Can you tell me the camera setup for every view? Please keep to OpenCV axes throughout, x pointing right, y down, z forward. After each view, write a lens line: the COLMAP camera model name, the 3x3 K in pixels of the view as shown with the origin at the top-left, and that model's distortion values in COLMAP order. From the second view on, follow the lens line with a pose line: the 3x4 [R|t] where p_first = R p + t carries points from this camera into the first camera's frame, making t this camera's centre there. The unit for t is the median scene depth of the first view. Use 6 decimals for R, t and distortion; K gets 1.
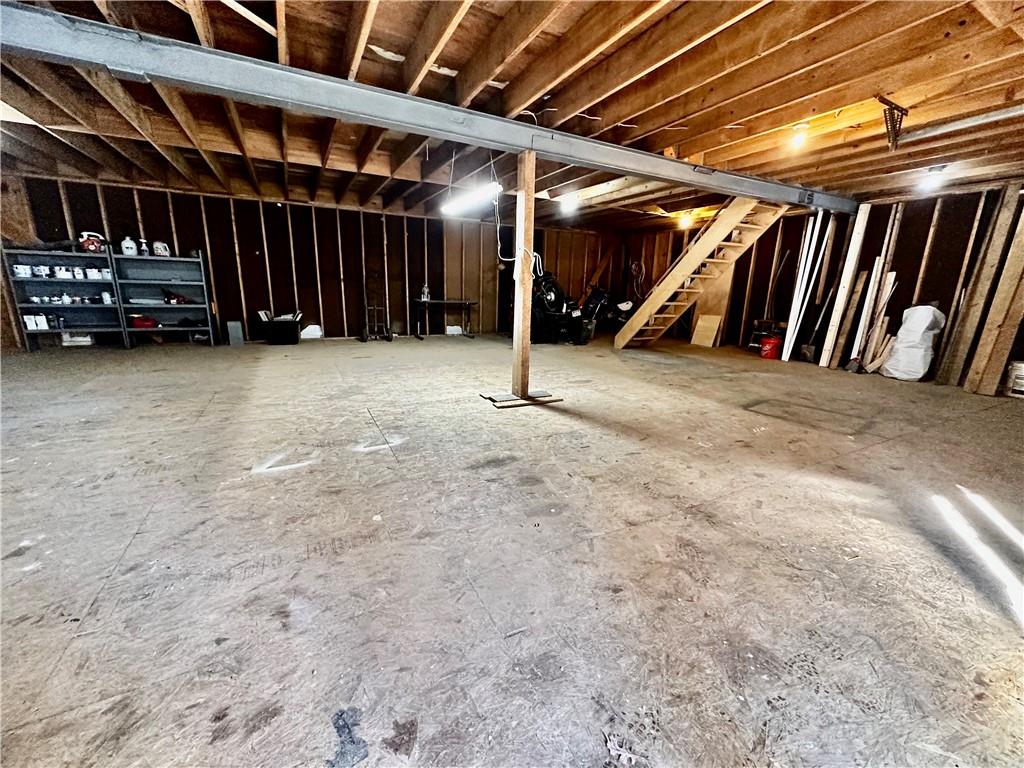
lens RADIAL K [[407.8, 0, 512.0], [0, 407.8, 384.0], [0, 0, 1]] dist [-0.000185, -0.000333]
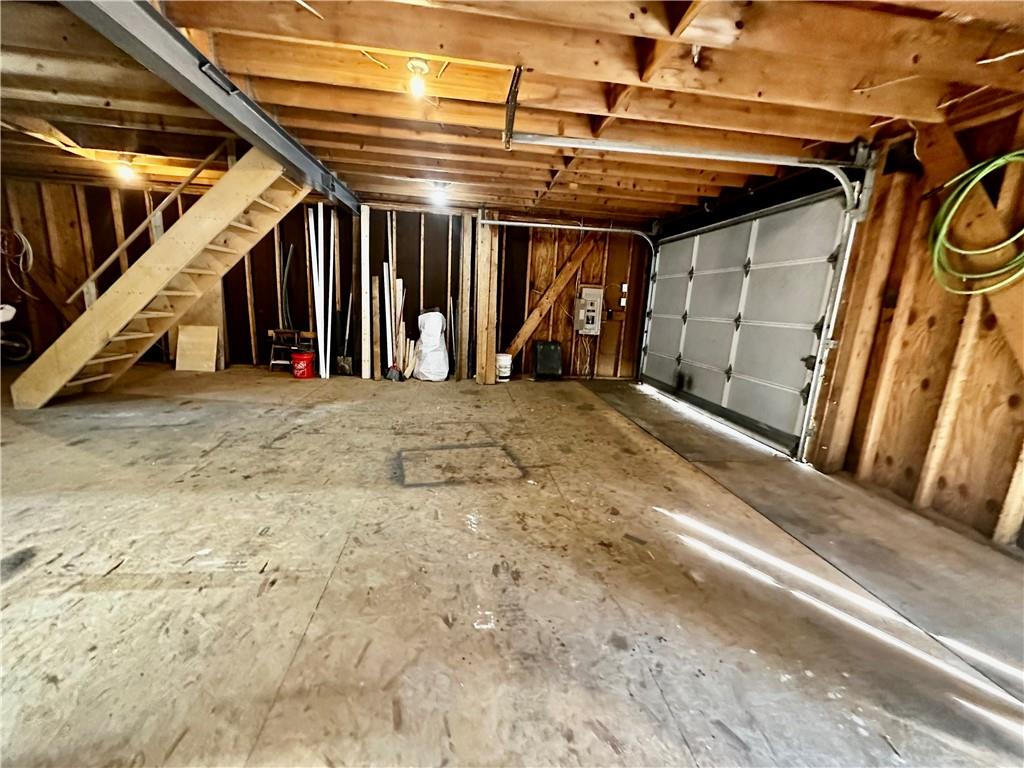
lens RADIAL K [[407.8, 0, 512.0], [0, 407.8, 384.0], [0, 0, 1]] dist [-0.000185, -0.000333]
pose [[0.350980, -0.193760, 0.916117, 0.033602], [0.173830, 0.974833, 0.139582, -0.108232], [-0.920106, 0.110258, 0.375829, 0.372092]]
